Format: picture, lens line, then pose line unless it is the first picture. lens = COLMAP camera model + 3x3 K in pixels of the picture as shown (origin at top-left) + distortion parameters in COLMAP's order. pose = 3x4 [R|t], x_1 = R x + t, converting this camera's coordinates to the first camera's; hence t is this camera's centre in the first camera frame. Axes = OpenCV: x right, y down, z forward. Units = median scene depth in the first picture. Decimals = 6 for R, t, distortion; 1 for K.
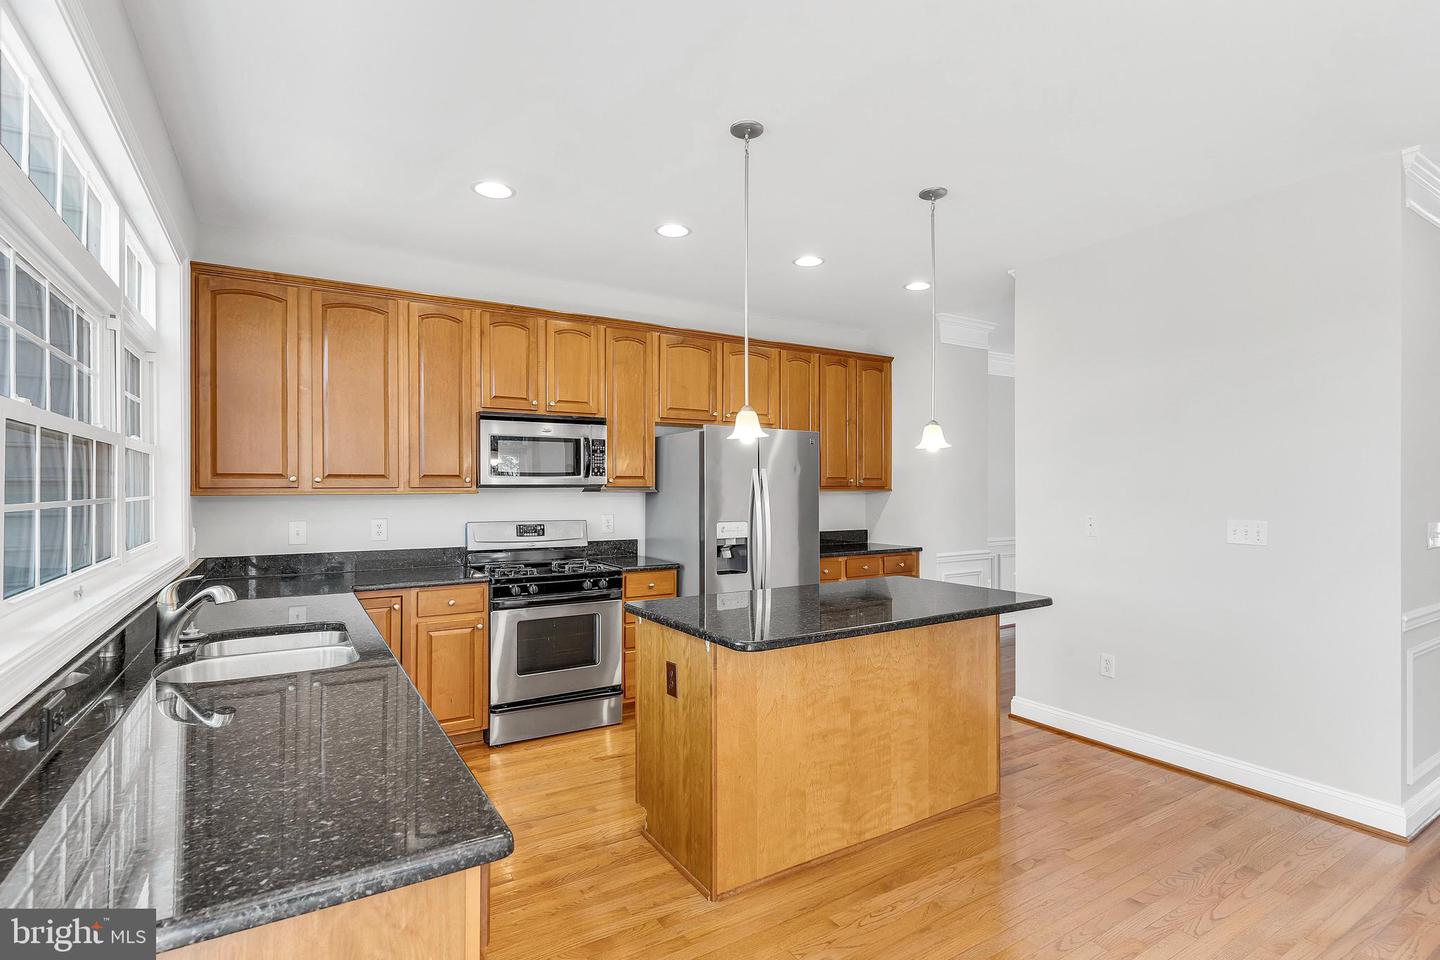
lens RADIAL K [[689.6, 0, 724.5], [0, 689.6, 497.7], [0, 0, 1]] dist [0.000619, 0.000316]
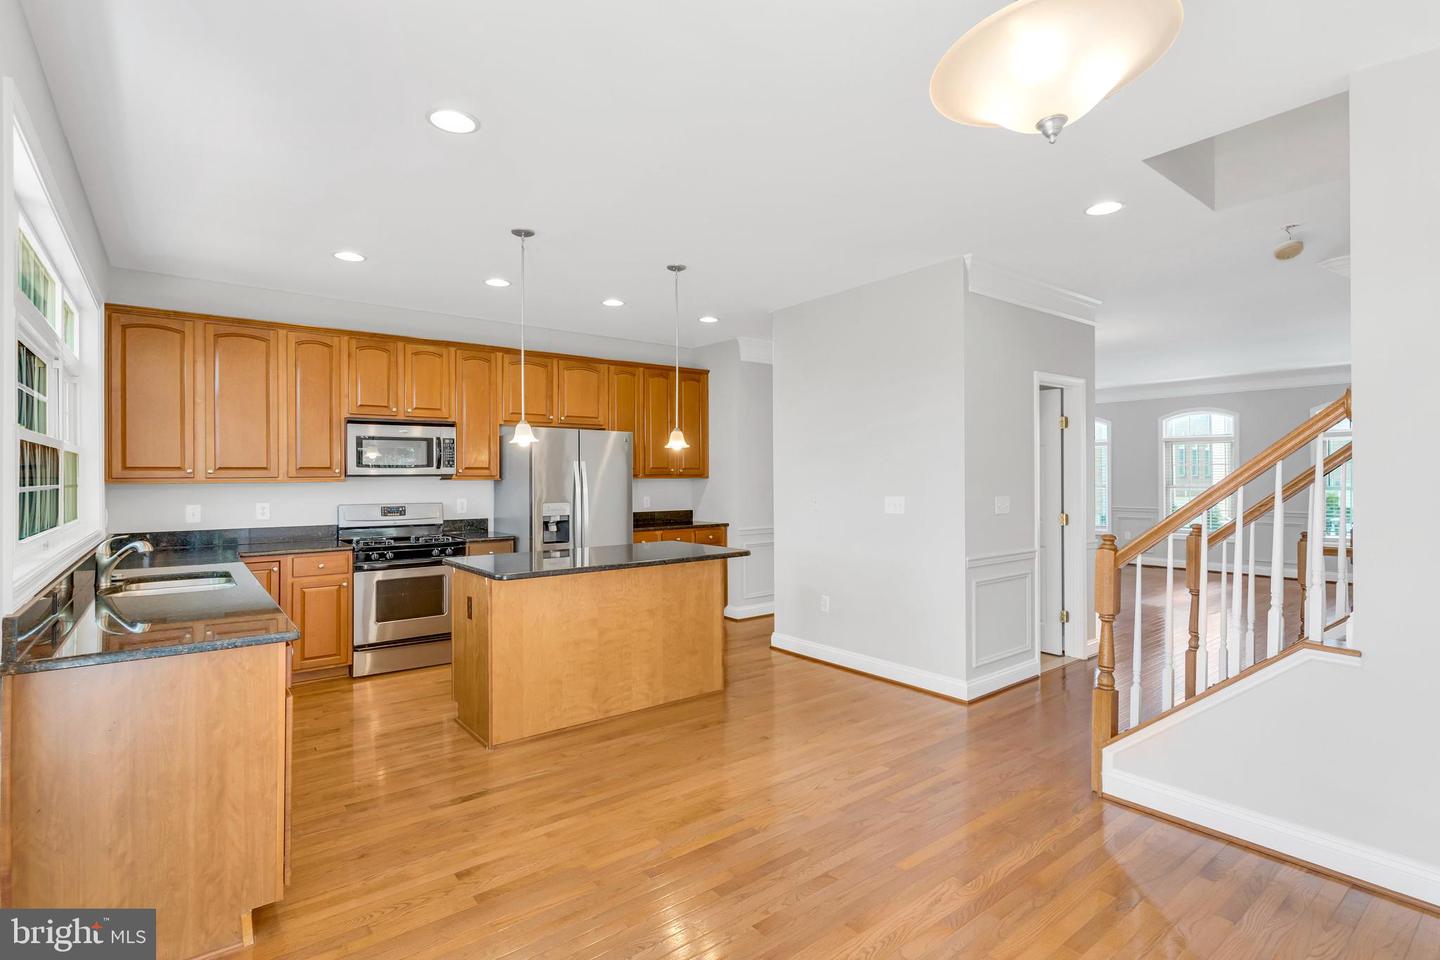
lens RADIAL K [[684.1, 0, 720.7], [0, 684.1, 481.2], [0, 0, 1]] dist [0.000749, -0.001208]
pose [[0.994438, -0.004969, 0.105205, 0.203930], [0.005696, 0.999962, -0.006605, 0.005461], [-0.105168, 0.007168, 0.994429, -0.338008]]
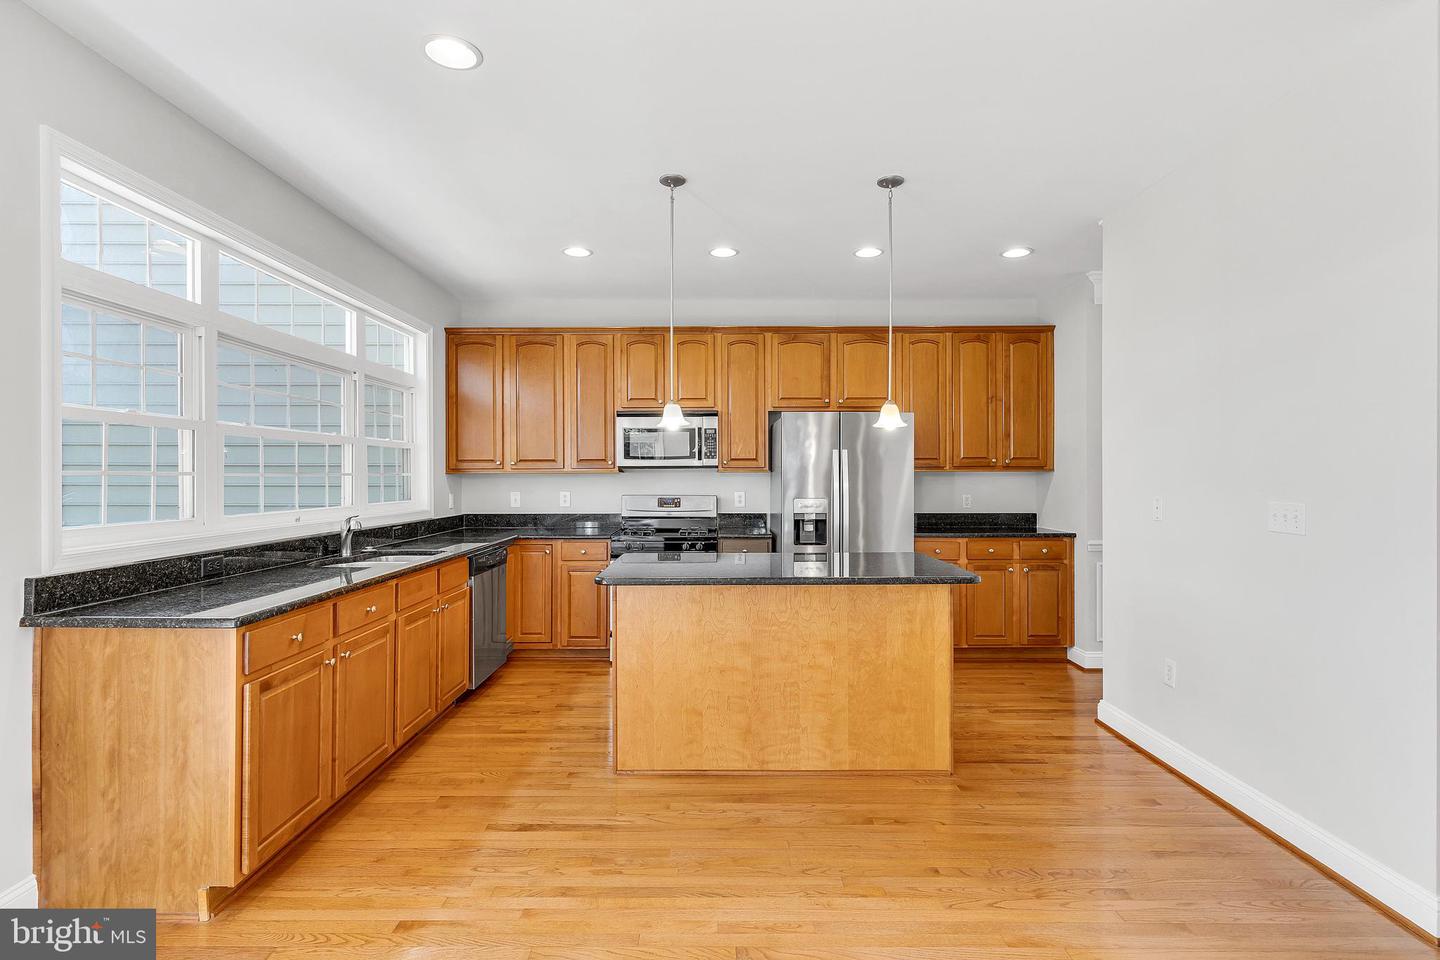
lens RADIAL K [[684.1, 0, 720.7], [0, 684.1, 481.2], [0, 0, 1]] dist [0.000749, -0.001208]
pose [[0.849352, 0.004340, -0.527809, 0.526221], [-0.005752, 0.999983, -0.001034, 0.010471], [0.527796, 0.003914, 0.849362, -0.012905]]
